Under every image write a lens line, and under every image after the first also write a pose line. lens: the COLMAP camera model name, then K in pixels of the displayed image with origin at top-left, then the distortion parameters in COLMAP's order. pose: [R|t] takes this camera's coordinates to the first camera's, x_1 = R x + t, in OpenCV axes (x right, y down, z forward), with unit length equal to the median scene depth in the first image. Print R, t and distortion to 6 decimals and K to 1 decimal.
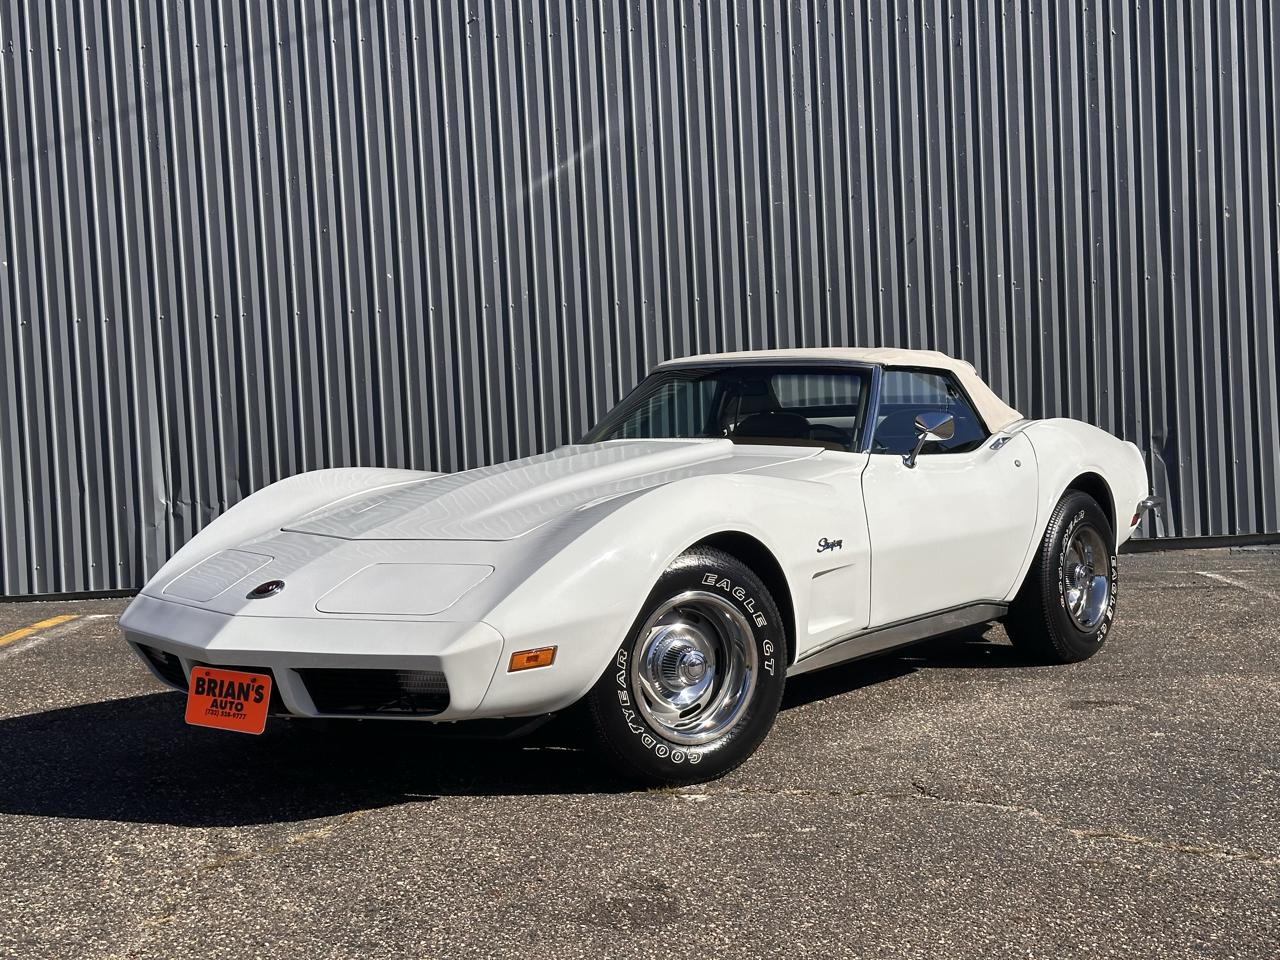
lens RADIAL K [[1802.9, 0, 637.1], [0, 1802.9, 491.3], [0, 0, 1]] dist [0.121722, 0.000000]
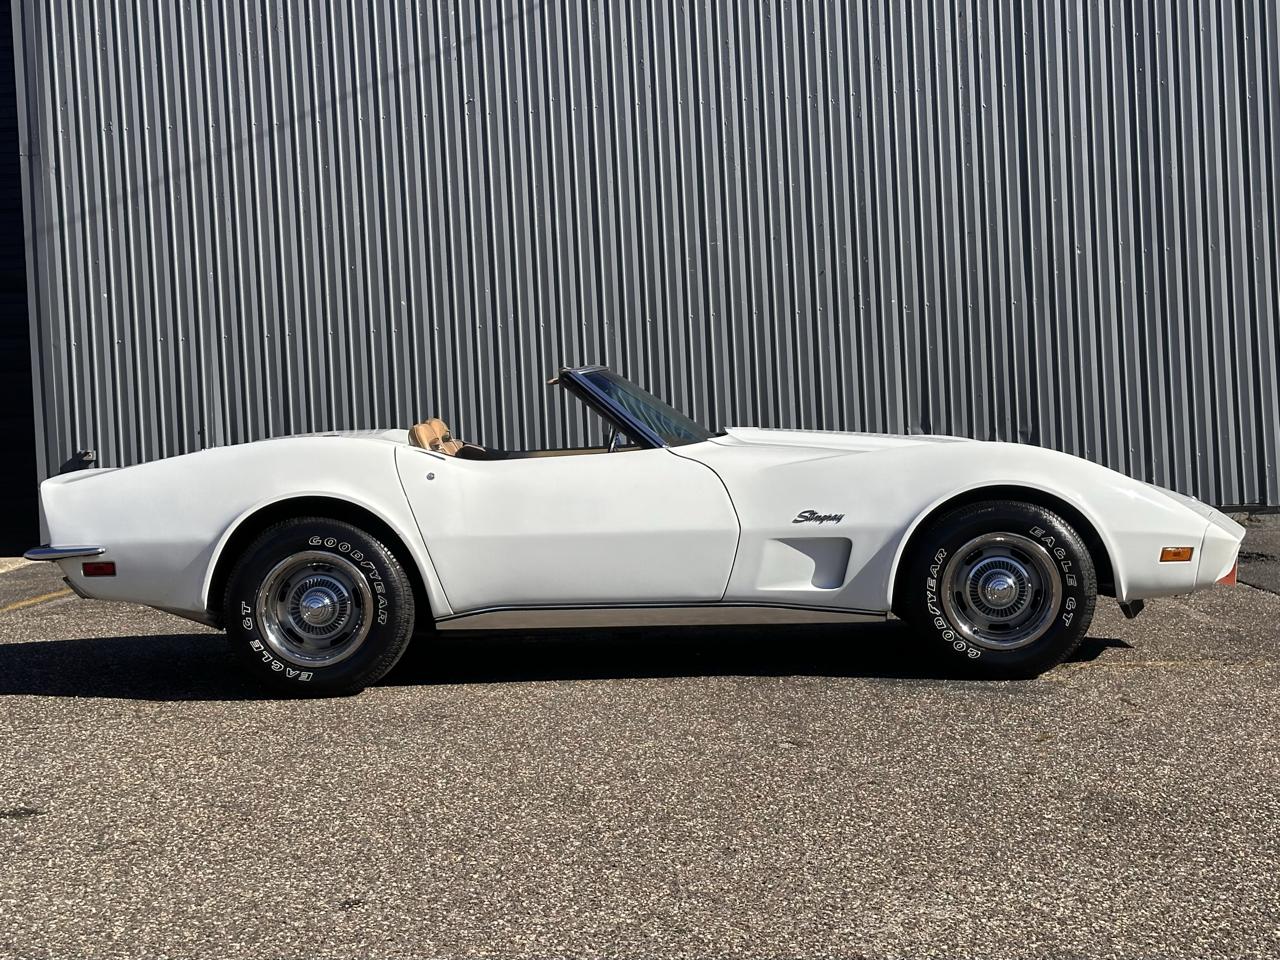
lens RADIAL K [[1960.2, 0, 632.3], [0, 1960.2, 440.3], [0, 0, 1]] dist [0.132703, 0.000000]
pose [[0.998218, 0.000364, -0.059679, 0.103302], [-0.002281, 0.999484, -0.032048, 0.019570], [0.059636, 0.032127, 0.997703, -0.346736]]
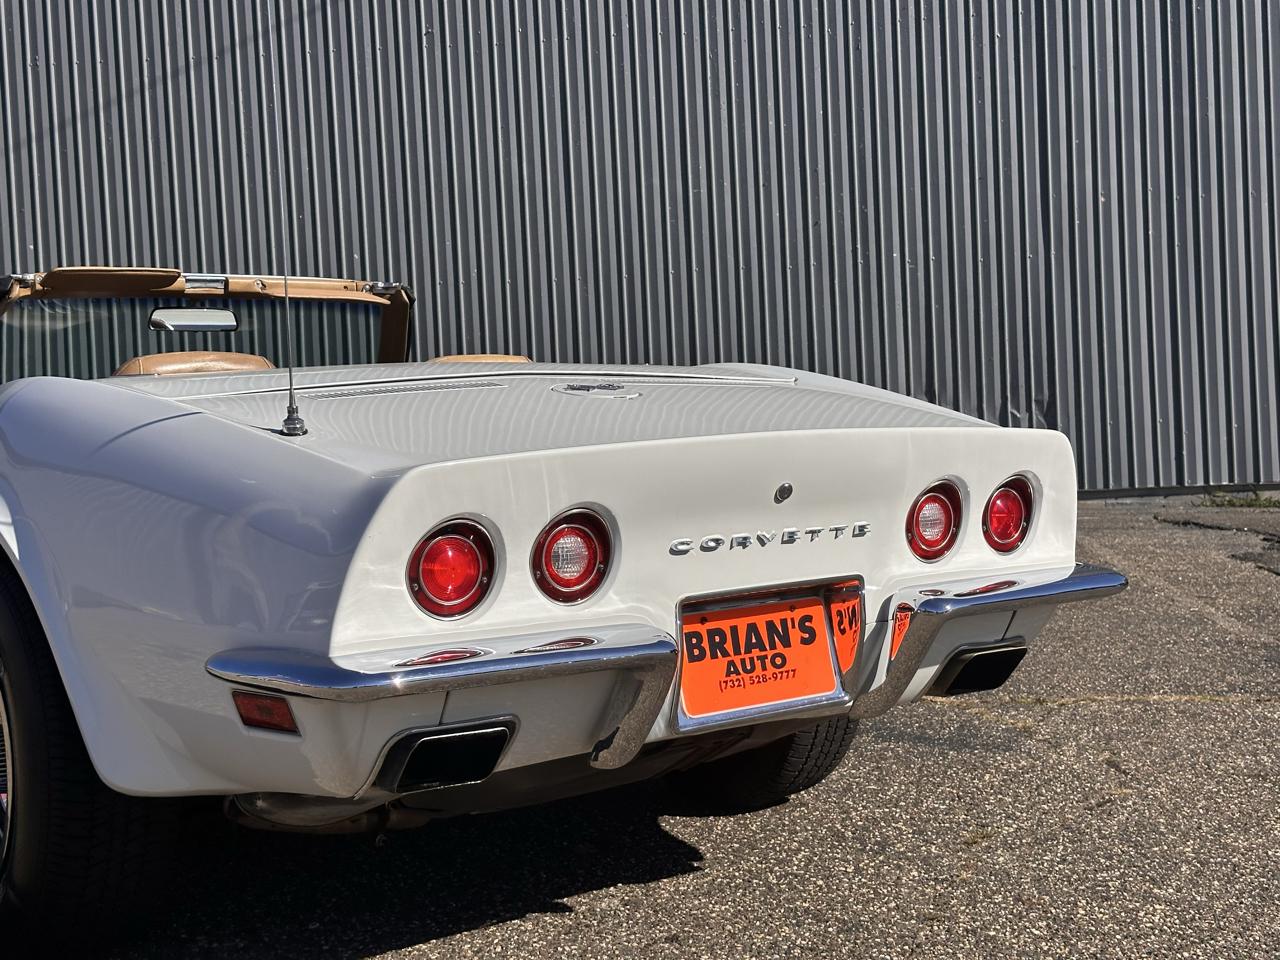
lens RADIAL K [[1802.9, 0, 650.4], [0, 1802.9, 489.0], [0, 0, 1]] dist [0.121722, 0.000000]
pose [[0.995706, 0.007672, -0.092258, 0.155365], [-0.007047, 0.999950, 0.007099, 0.018510], [0.092307, -0.006419, 0.995710, -0.125376]]
